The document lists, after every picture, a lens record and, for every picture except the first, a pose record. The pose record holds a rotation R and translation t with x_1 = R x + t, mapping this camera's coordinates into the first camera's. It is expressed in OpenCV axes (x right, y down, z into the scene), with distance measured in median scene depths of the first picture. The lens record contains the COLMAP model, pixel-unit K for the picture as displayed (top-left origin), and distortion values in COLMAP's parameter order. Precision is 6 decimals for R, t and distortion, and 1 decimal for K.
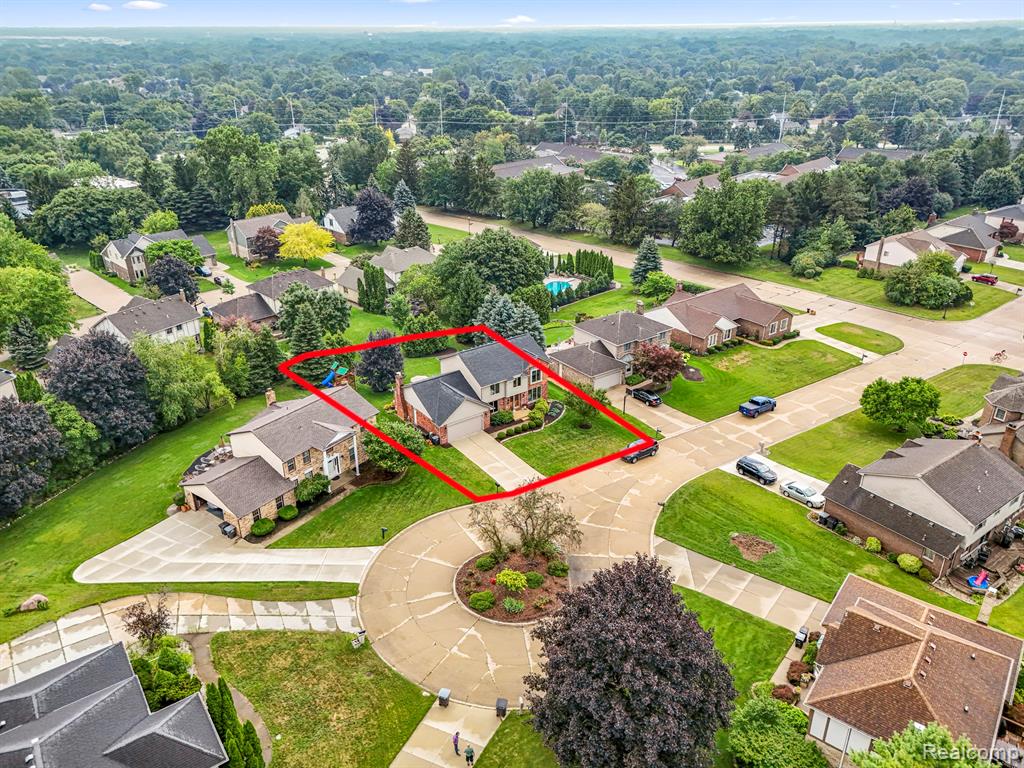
lens RADIAL K [[750.2, 0, 509.9], [0, 750.2, 381.6], [0, 0, 1]] dist [0.086632, -0.095538]
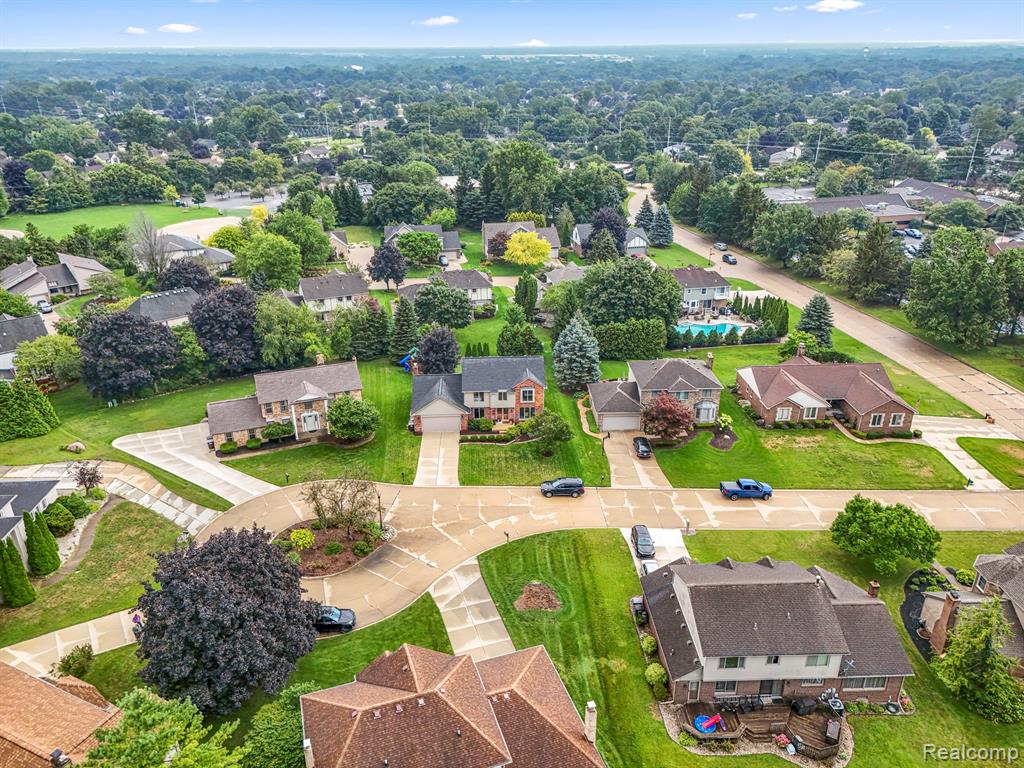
lens RADIAL K [[750.2, 0, 509.9], [0, 750.2, 381.6], [0, 0, 1]] dist [0.086632, -0.095538]
pose [[0.833636, 0.226623, -0.503679, 0.531661], [-0.235287, 0.970771, 0.047362, -0.070018], [0.499690, 0.079026, 0.862592, 0.080814]]
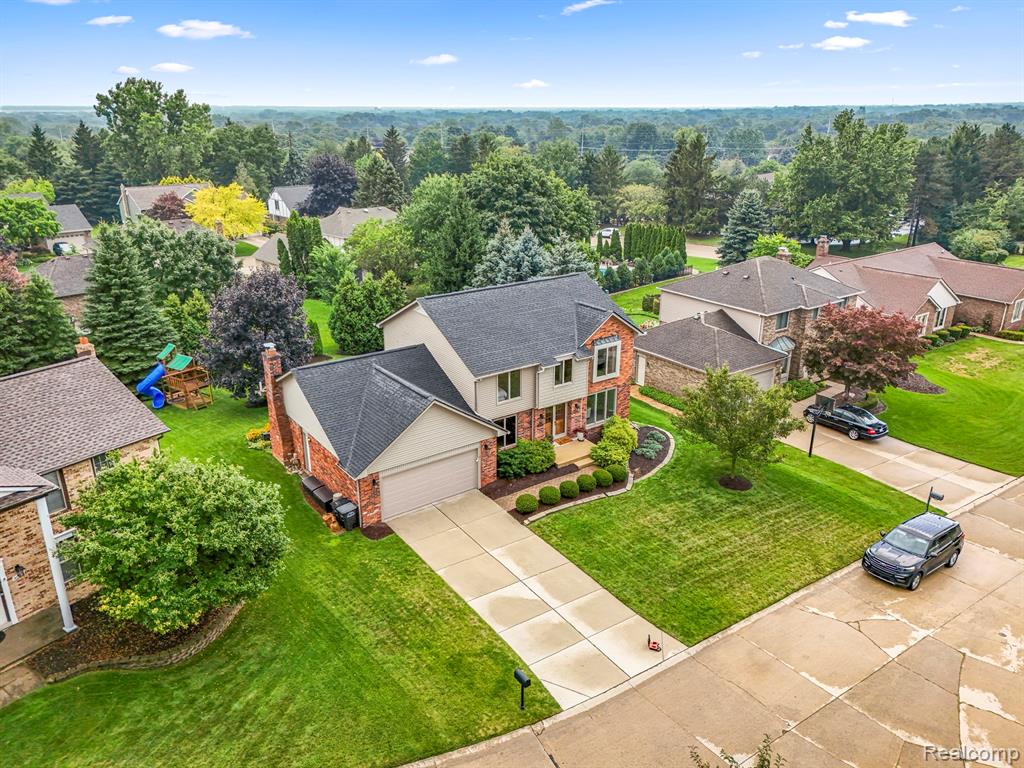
lens RADIAL K [[750.2, 0, 509.9], [0, 750.2, 381.6], [0, 0, 1]] dist [0.086632, -0.095538]
pose [[0.999954, 0.008170, -0.004959, -0.016826], [-0.008584, 0.995883, -0.090243, 0.041490], [0.004201, 0.090282, 0.995907, 0.573401]]
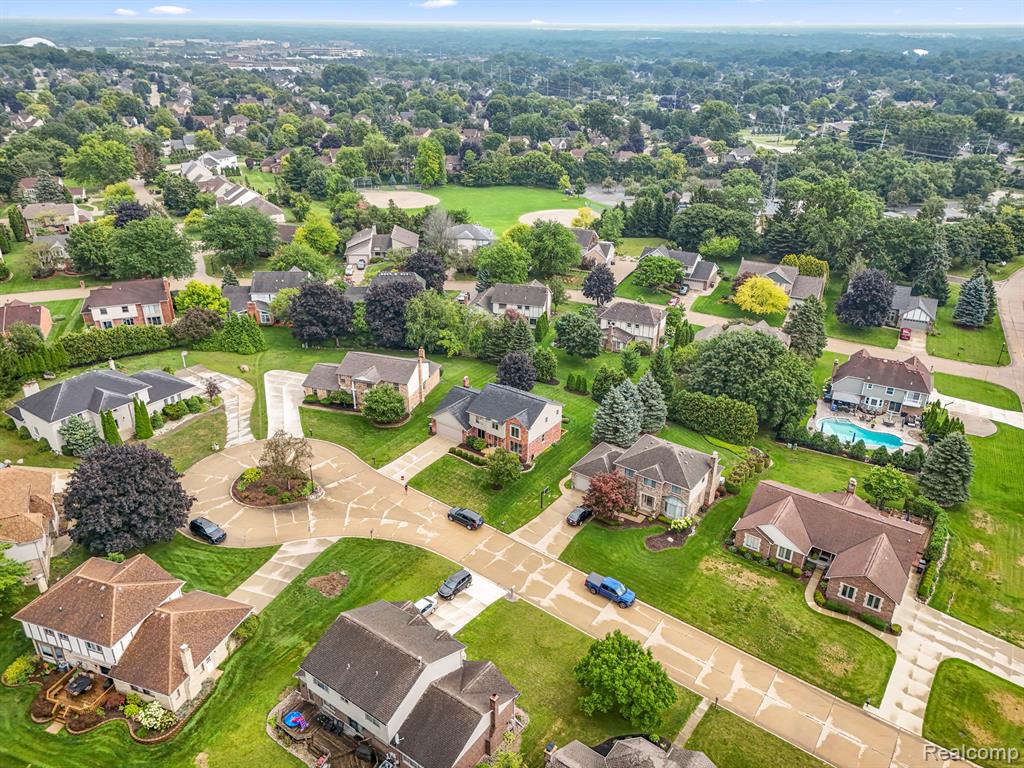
lens RADIAL K [[750.2, 0, 509.9], [0, 750.2, 381.6], [0, 0, 1]] dist [0.086632, -0.095538]
pose [[0.314039, 0.416014, -0.853412, 0.969957], [-0.413346, 0.869133, 0.271574, -0.380100], [0.854707, 0.267470, 0.444900, 0.455073]]
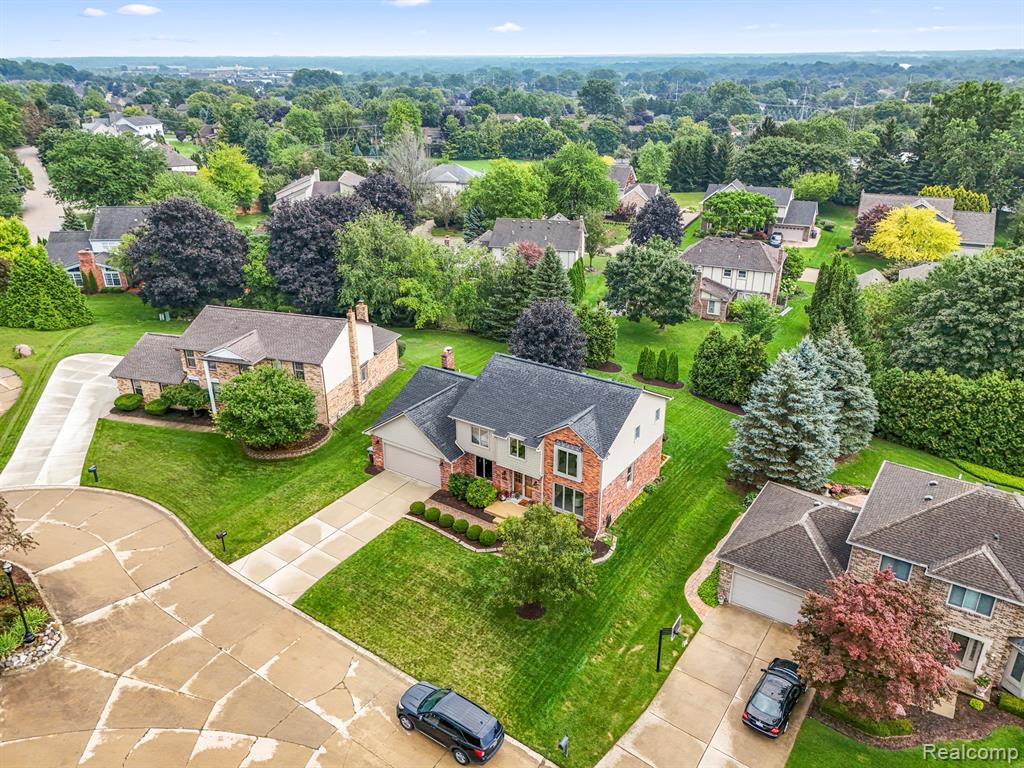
lens RADIAL K [[750.2, 0, 509.9], [0, 750.2, 381.6], [0, 0, 1]] dist [0.086632, -0.095538]
pose [[0.336406, 0.379616, -0.861814, 0.407371], [-0.398735, 0.886488, 0.234839, -0.148912], [0.853136, 0.264634, 0.449586, 0.732948]]
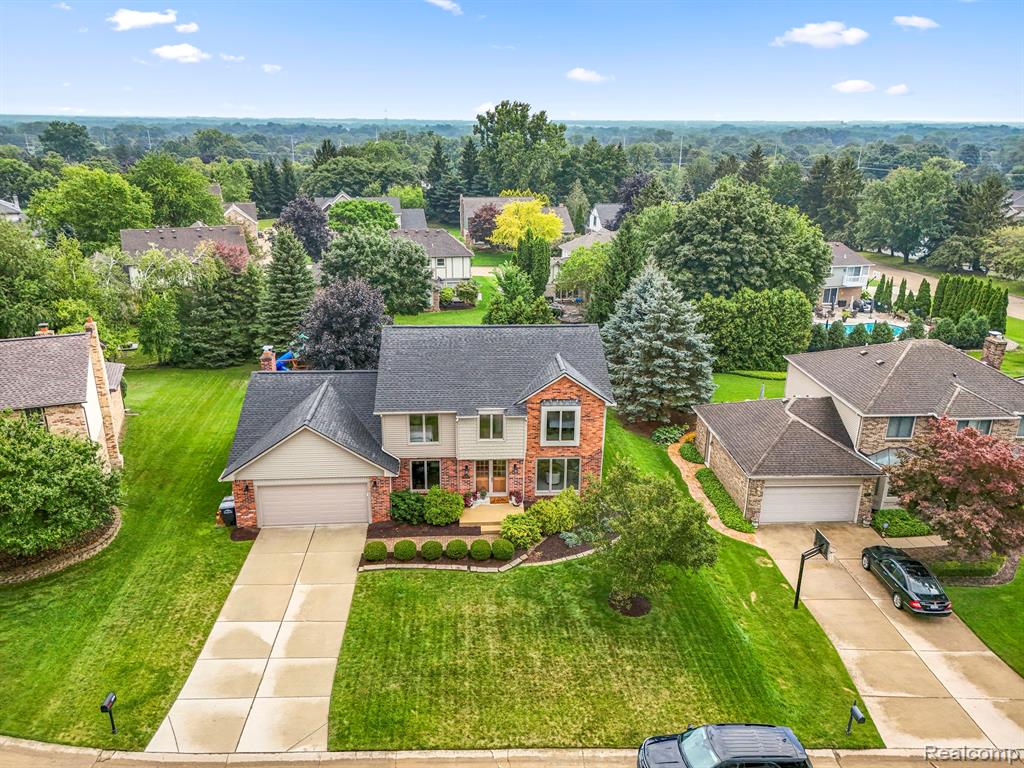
lens RADIAL K [[750.2, 0, 509.9], [0, 750.2, 381.6], [0, 0, 1]] dist [0.086632, -0.095538]
pose [[0.842988, 0.190315, -0.503141, 0.196474], [-0.242340, 0.969393, -0.039353, -0.008457], [0.480252, 0.155106, 0.863308, 0.651509]]
